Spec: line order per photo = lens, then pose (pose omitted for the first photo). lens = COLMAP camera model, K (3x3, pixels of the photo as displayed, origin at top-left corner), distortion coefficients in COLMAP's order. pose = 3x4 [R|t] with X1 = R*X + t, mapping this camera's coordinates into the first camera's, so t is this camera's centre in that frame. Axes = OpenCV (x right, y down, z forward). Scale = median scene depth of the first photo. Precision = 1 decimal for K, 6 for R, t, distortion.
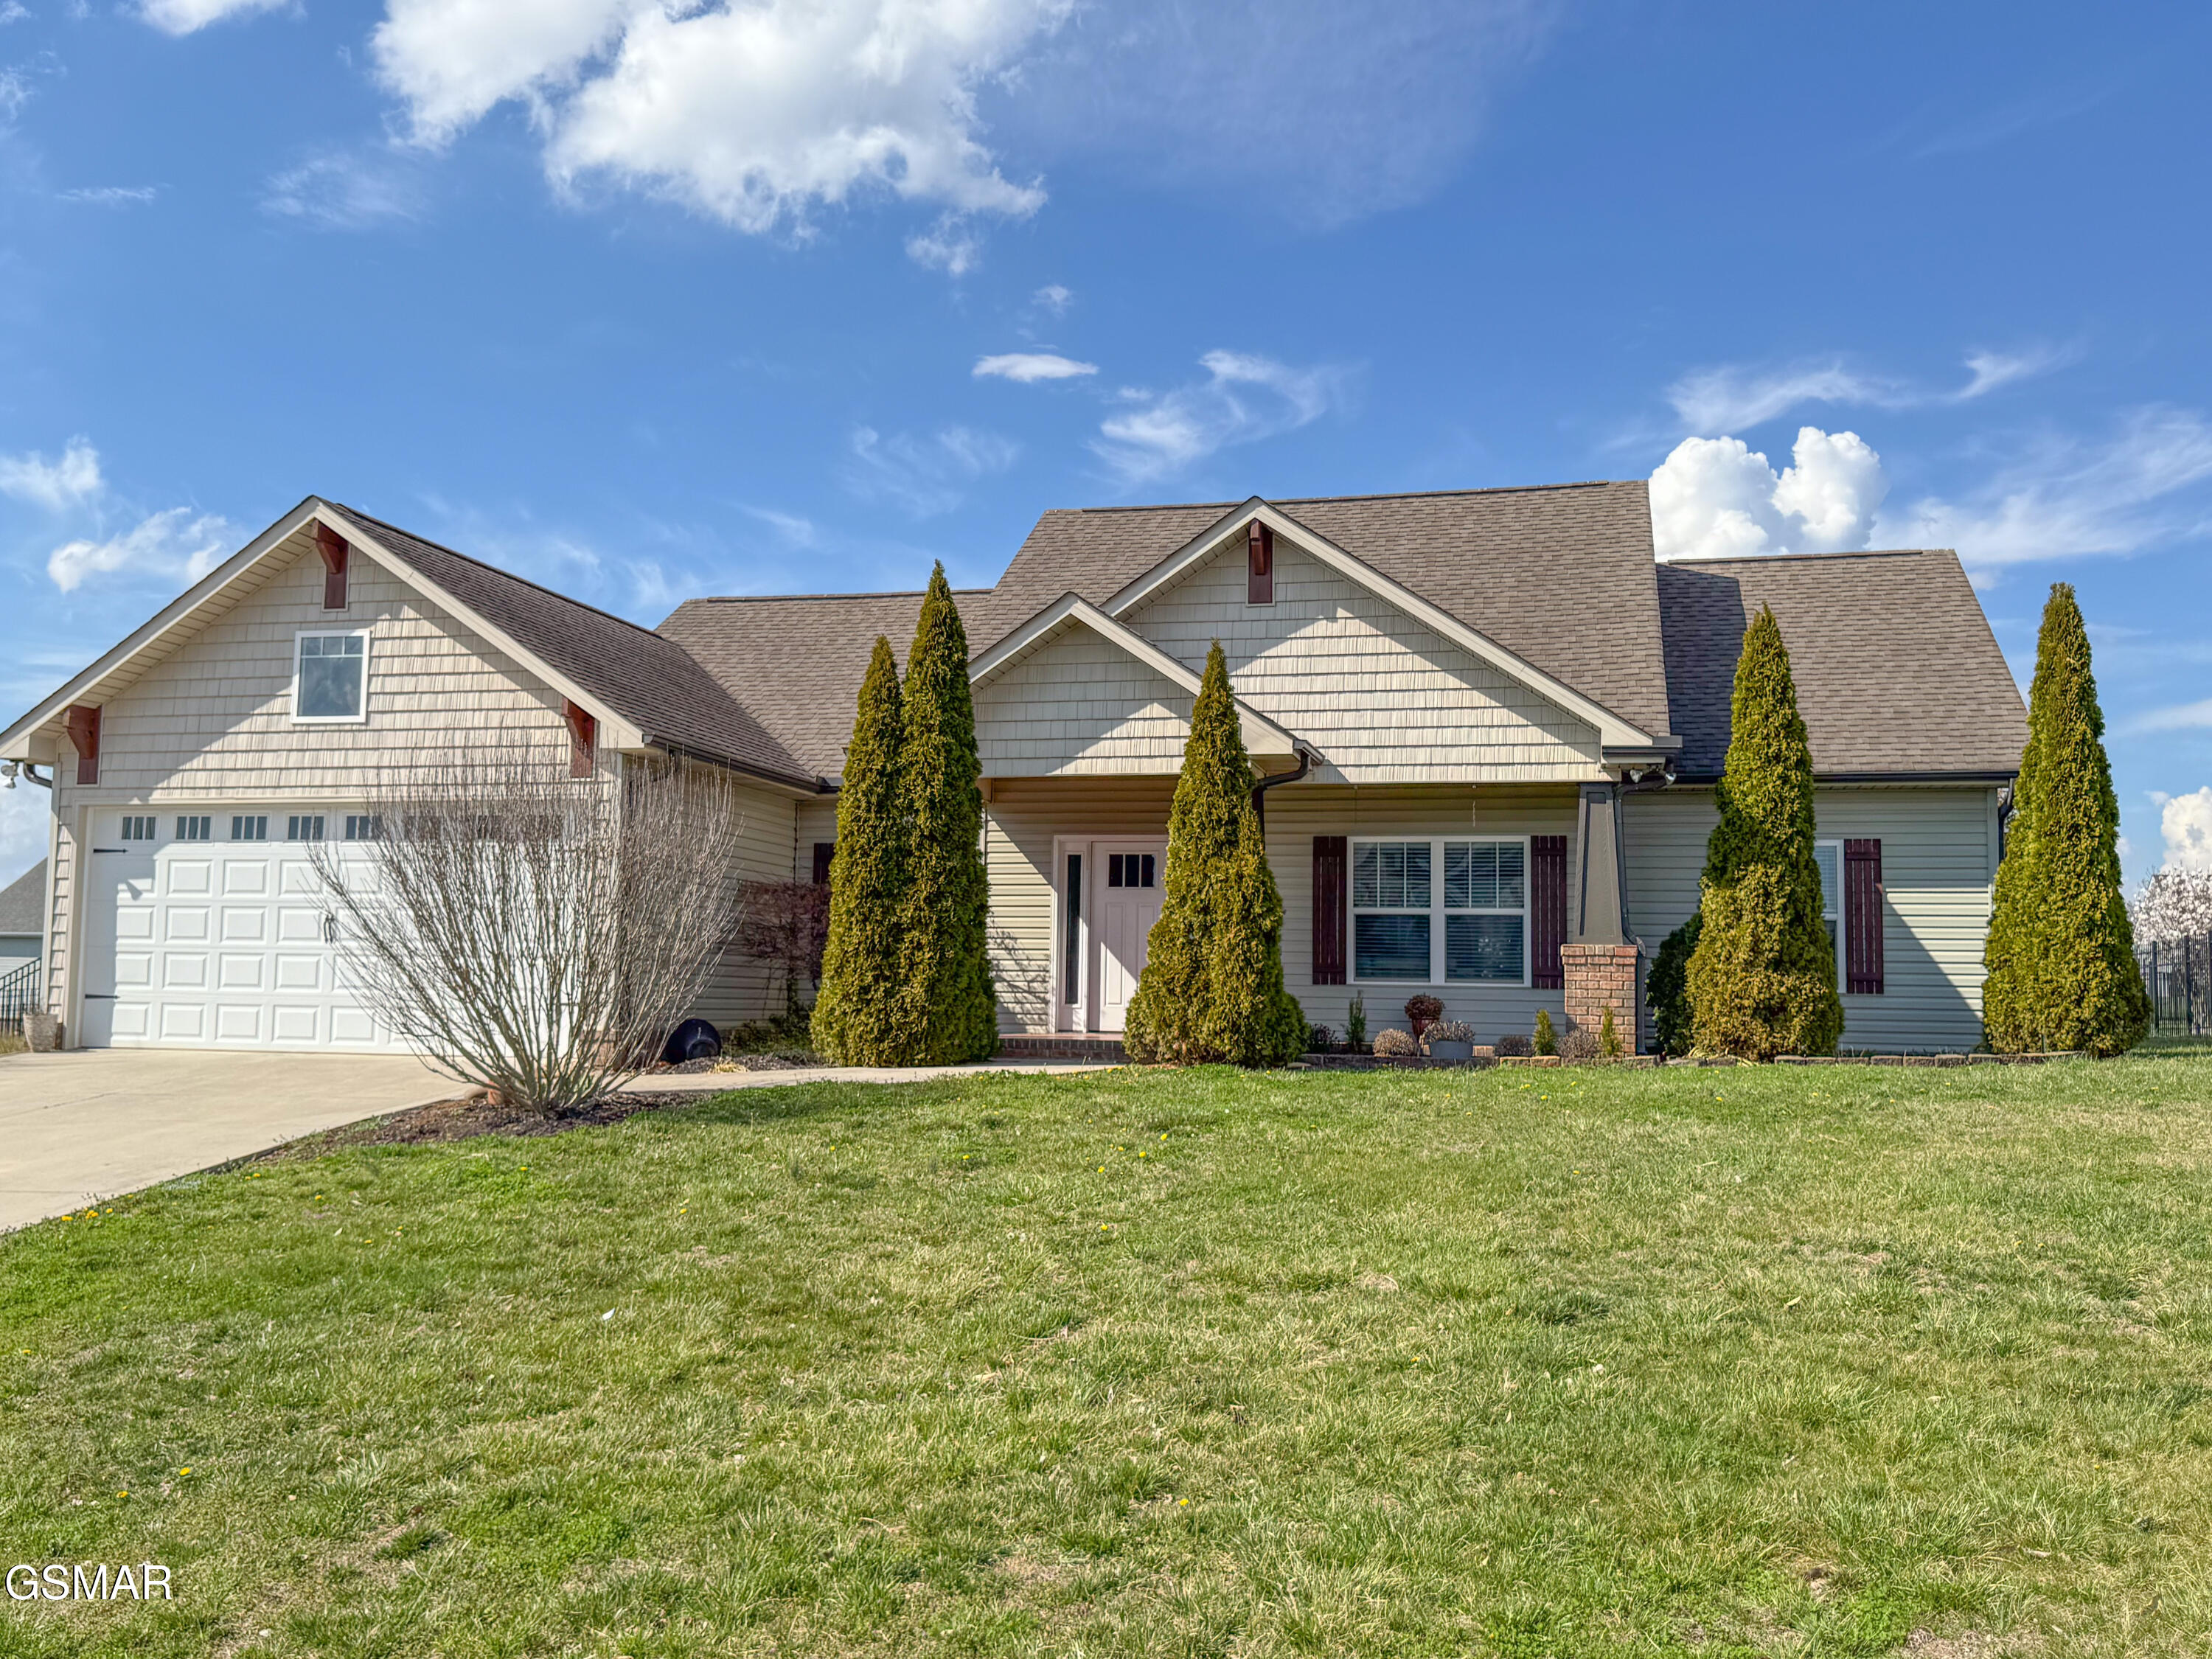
lens RADIAL K [[2063.8, 0, 1129.4], [0, 2063.8, 843.8], [0, 0, 1]] dist [0.074683, 0.000000]
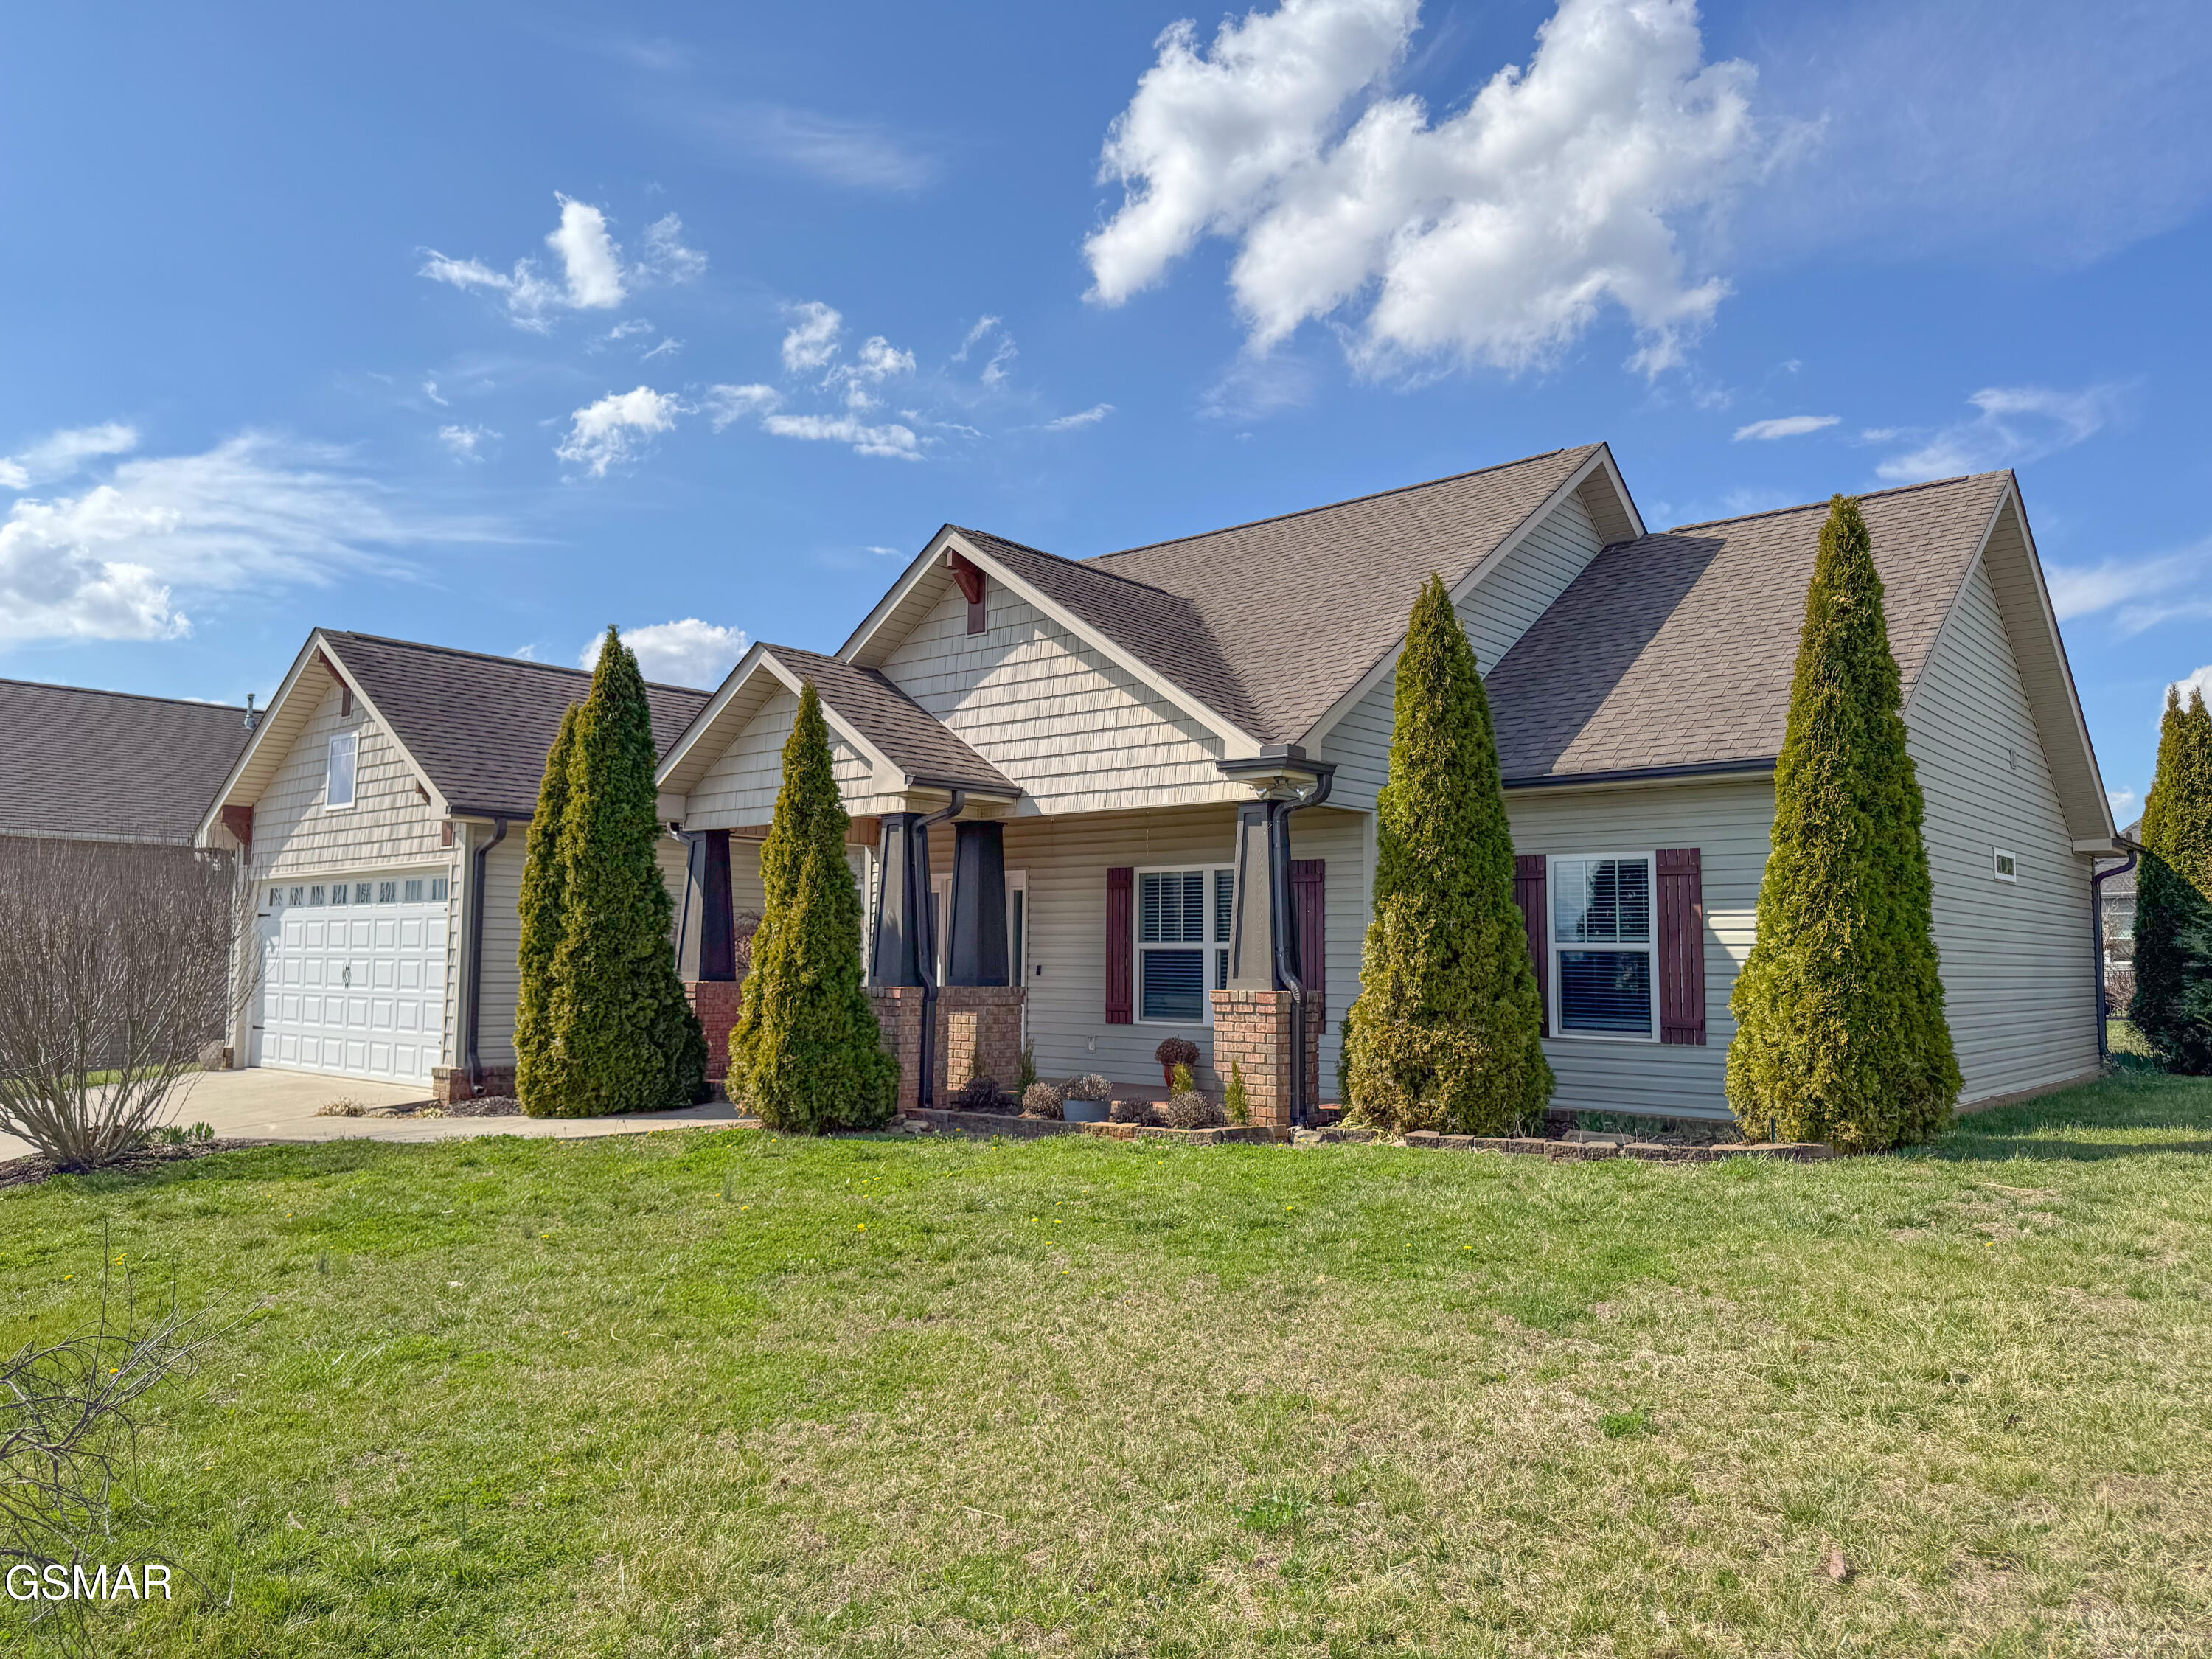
lens RADIAL K [[1578.2, 0, 1114.5], [0, 1578.2, 791.0], [0, 0, 1]] dist [0.059497, -0.037483]
pose [[0.888881, -0.058828, -0.454345, 0.458763], [0.043506, 0.998079, -0.044114, -0.006981], [0.456068, 0.019445, 0.889733, 0.372979]]
